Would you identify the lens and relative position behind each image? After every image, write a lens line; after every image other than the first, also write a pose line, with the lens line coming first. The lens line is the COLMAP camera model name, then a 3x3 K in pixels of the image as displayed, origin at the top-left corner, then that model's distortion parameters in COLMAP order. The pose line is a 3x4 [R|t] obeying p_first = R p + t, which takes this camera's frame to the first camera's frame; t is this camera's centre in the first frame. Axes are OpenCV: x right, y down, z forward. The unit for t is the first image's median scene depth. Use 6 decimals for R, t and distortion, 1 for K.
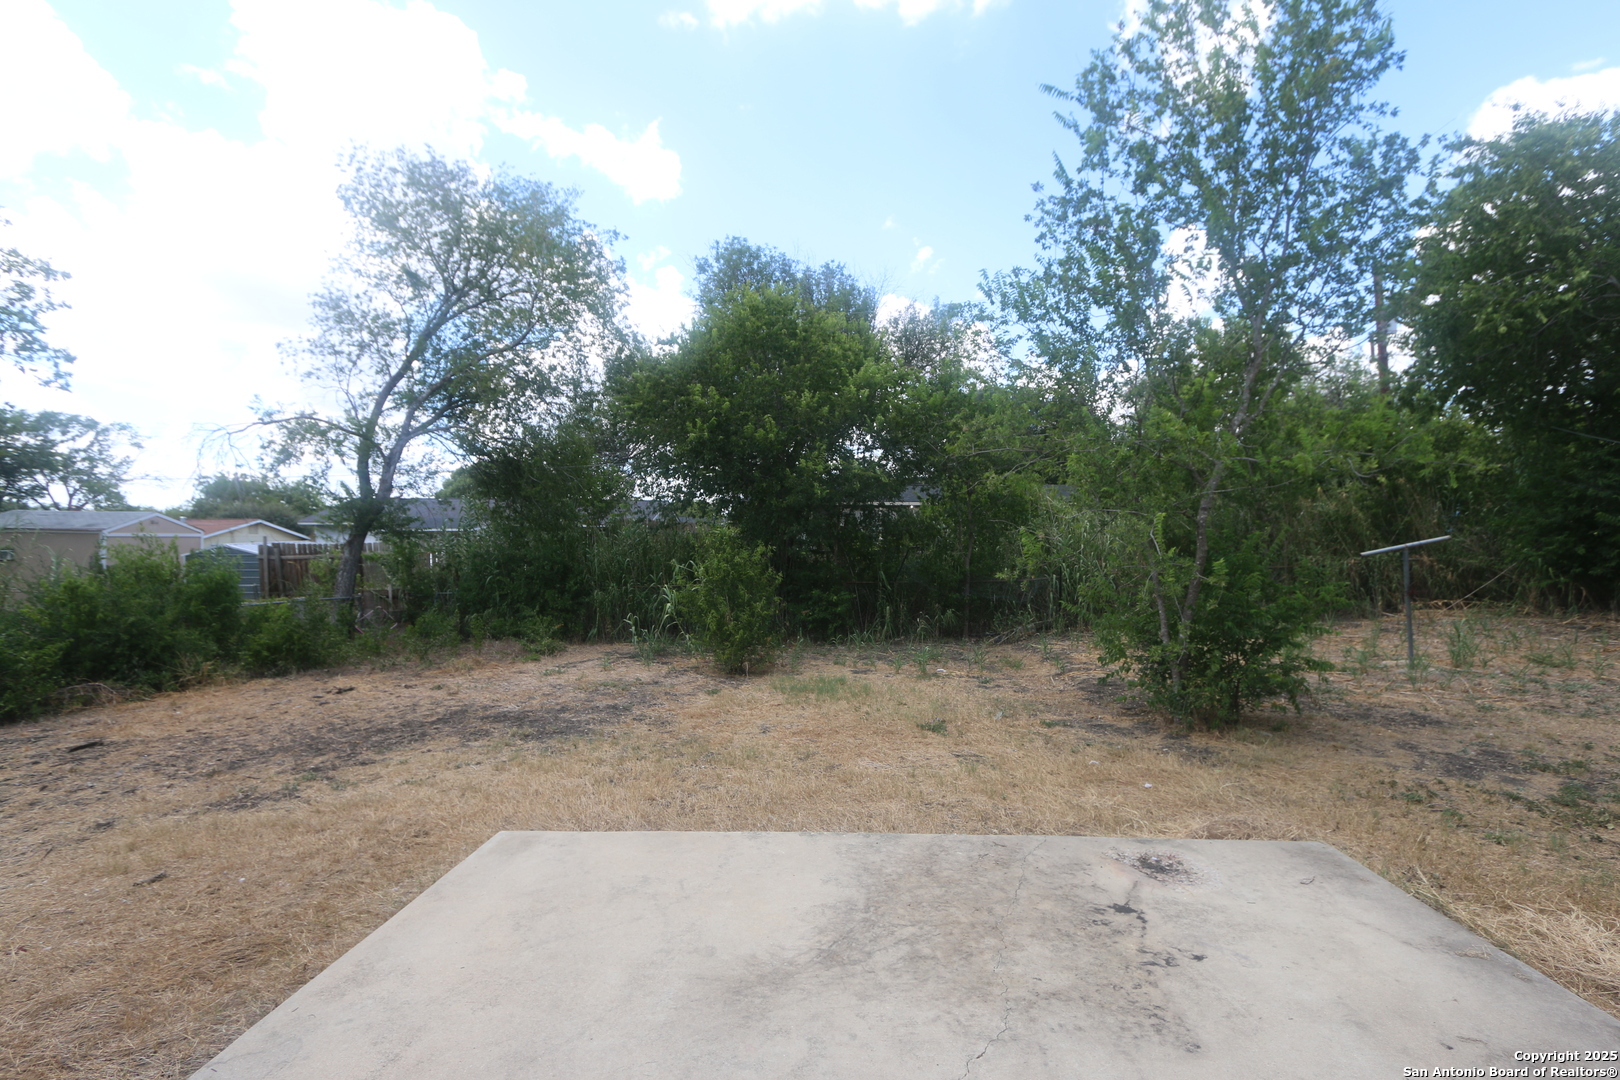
lens RADIAL K [[740.5, 0, 814.4], [0, 740.5, 534.7], [0, 0, 1]] dist [-0.025020, 0.004574]
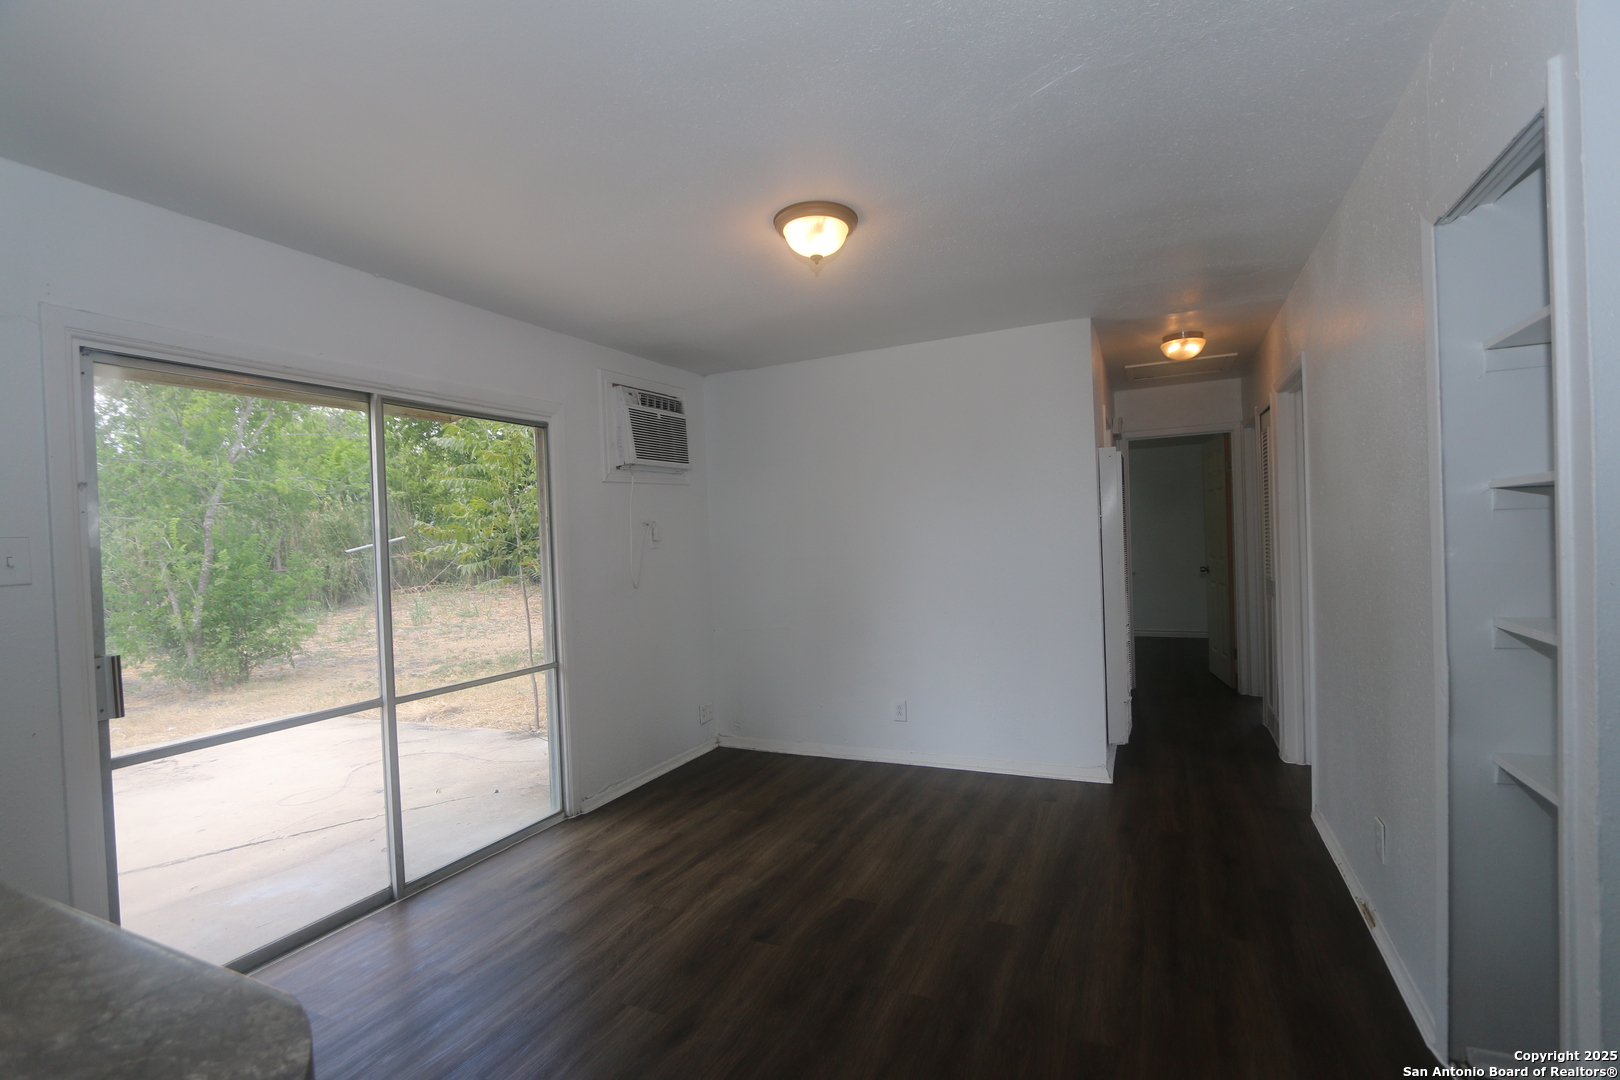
lens RADIAL K [[740.5, 0, 818.9], [0, 740.5, 543.5], [0, 0, 1]] dist [-0.025020, 0.004574]
pose [[0.383539, -0.032816, 0.922942, -0.121919], [0.037435, 0.999100, 0.019967, 0.012978], [-0.922766, 0.026893, 0.384422, -0.240210]]
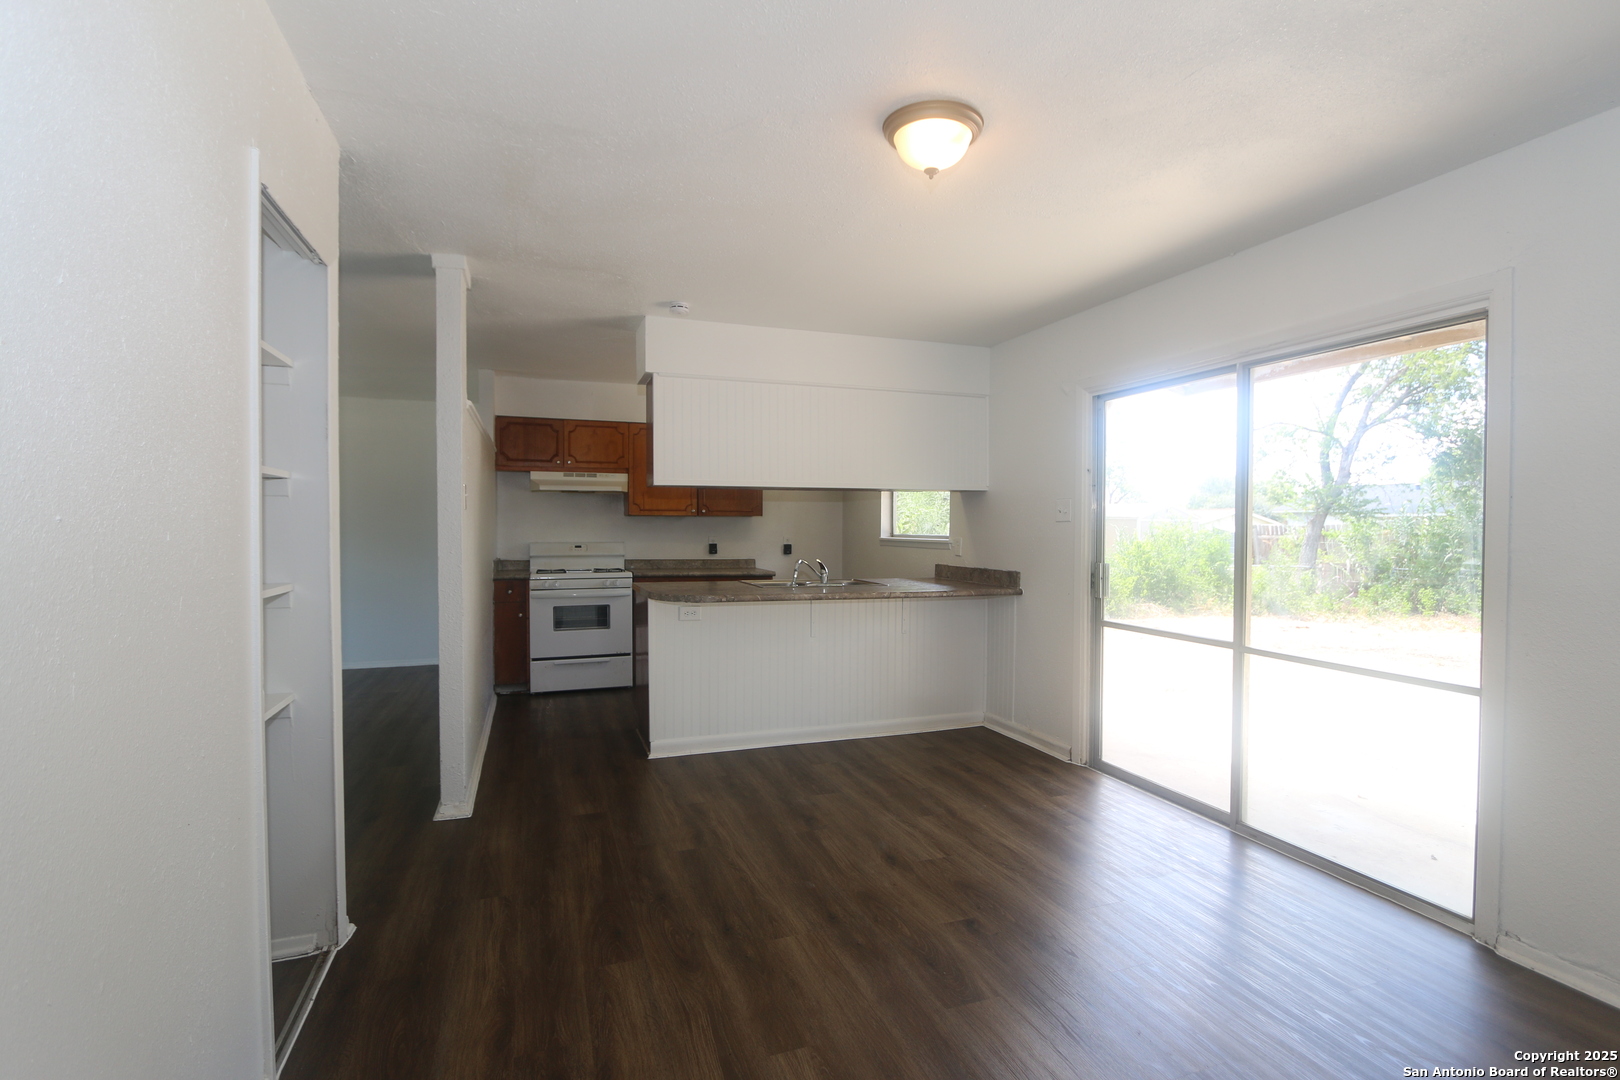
lens RADIAL K [[740.5, 0, 804.3], [0, 740.5, 541.7], [0, 0, 1]] dist [-0.025020, 0.004574]
pose [[0.376969, 0.016220, -0.926084, 0.187450], [0.002787, 0.999822, 0.018646, 0.020446], [0.926222, -0.009610, 0.376857, -0.255063]]
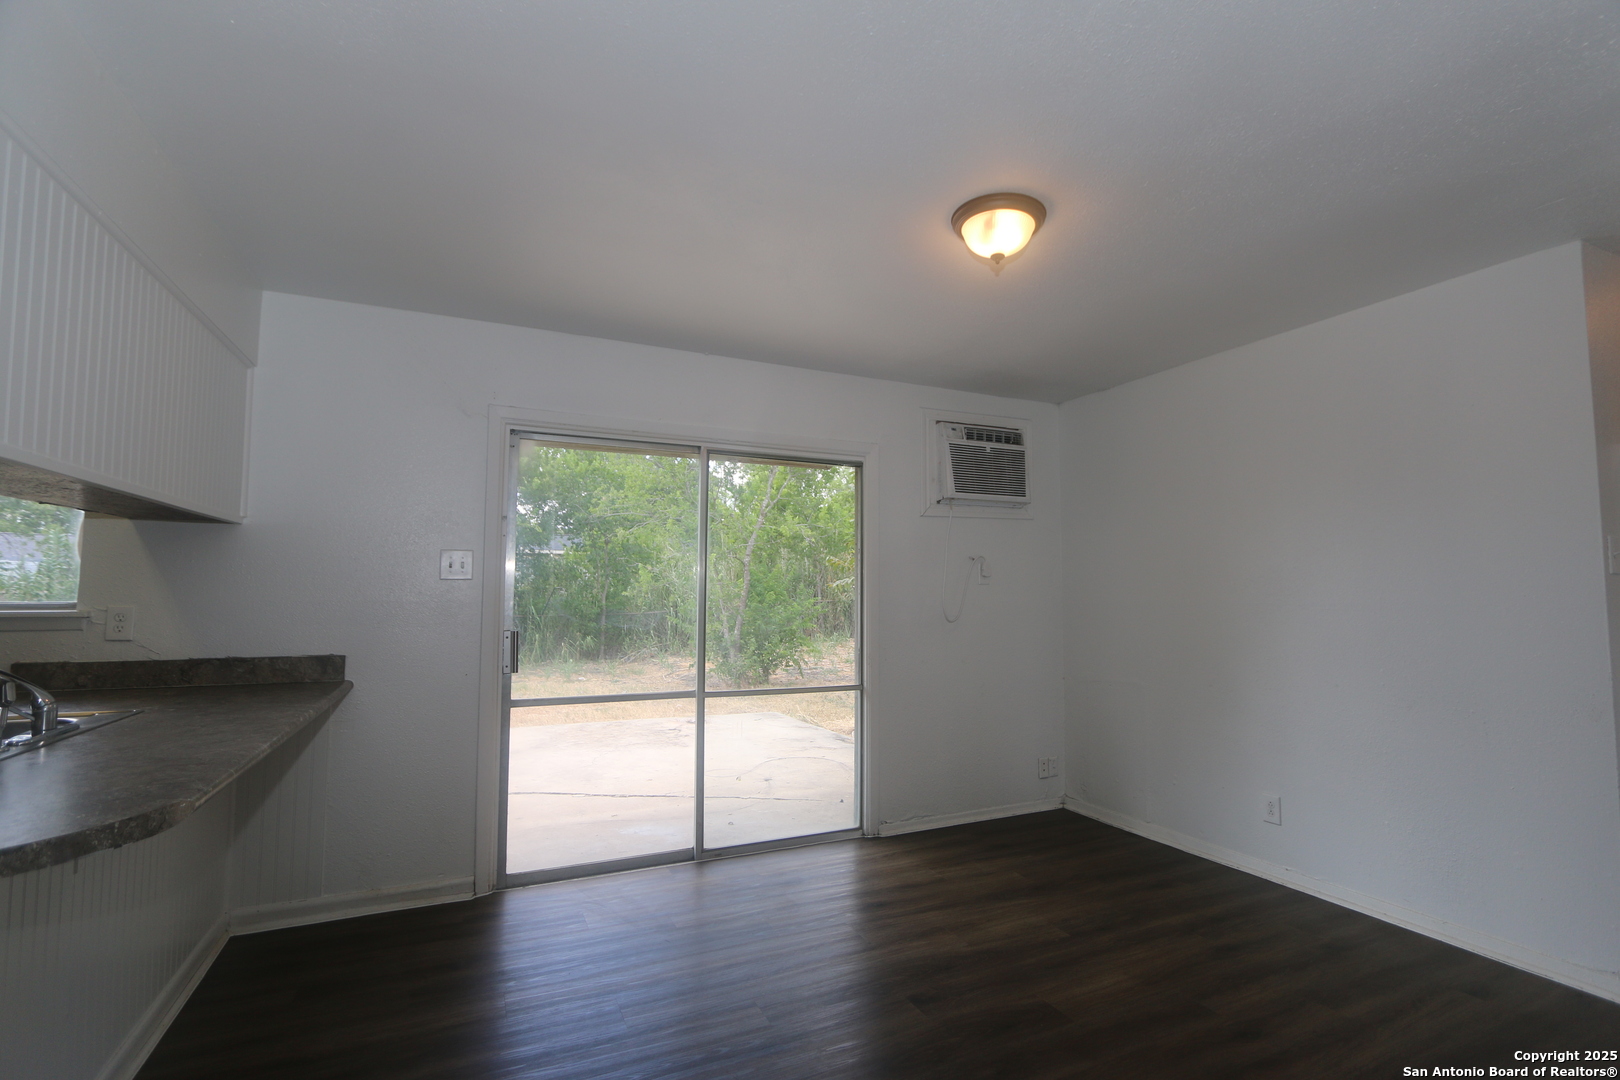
lens RADIAL K [[740.5, 0, 811.4], [0, 740.5, 545.7], [0, 0, 1]] dist [-0.025020, 0.004574]
pose [[0.888155, 0.026930, 0.458754, -0.061663], [-0.001329, 0.998428, -0.056038, 0.020225], [-0.459542, 0.049161, 0.886795, -0.296499]]
